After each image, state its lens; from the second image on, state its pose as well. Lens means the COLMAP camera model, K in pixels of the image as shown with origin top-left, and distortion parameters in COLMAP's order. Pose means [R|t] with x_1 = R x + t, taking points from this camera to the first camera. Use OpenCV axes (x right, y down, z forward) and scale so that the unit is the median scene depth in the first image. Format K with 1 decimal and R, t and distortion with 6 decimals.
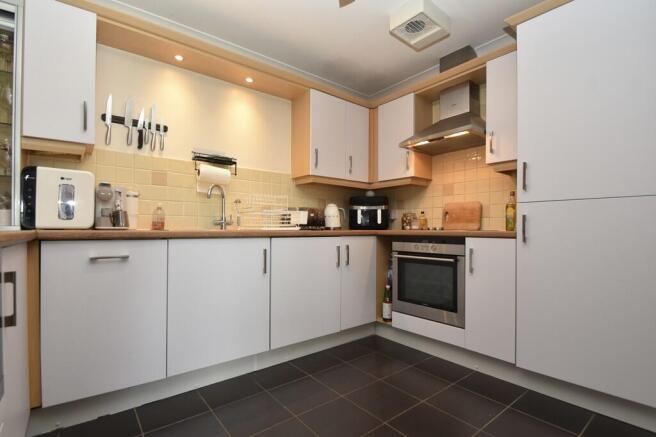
lens RADIAL K [[313.5, 0, 328.5], [0, 313.5, 228.6], [0, 0, 1]] dist [-0.040639, -0.000097]
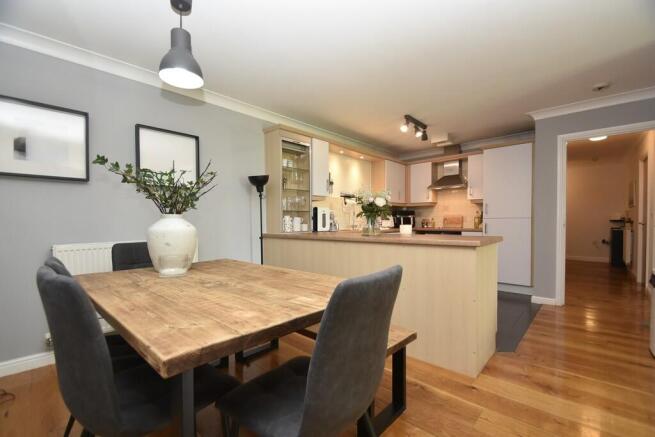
lens RADIAL K [[290.7, 0, 325.3], [0, 290.7, 222.9], [0, 0, 1]] dist [0.001283, 0.000327]
pose [[0.990012, -0.007991, 0.140756, -0.867350], [0.006398, 0.999910, 0.011766, -0.070205], [-0.140838, -0.010748, 0.989974, -1.015546]]
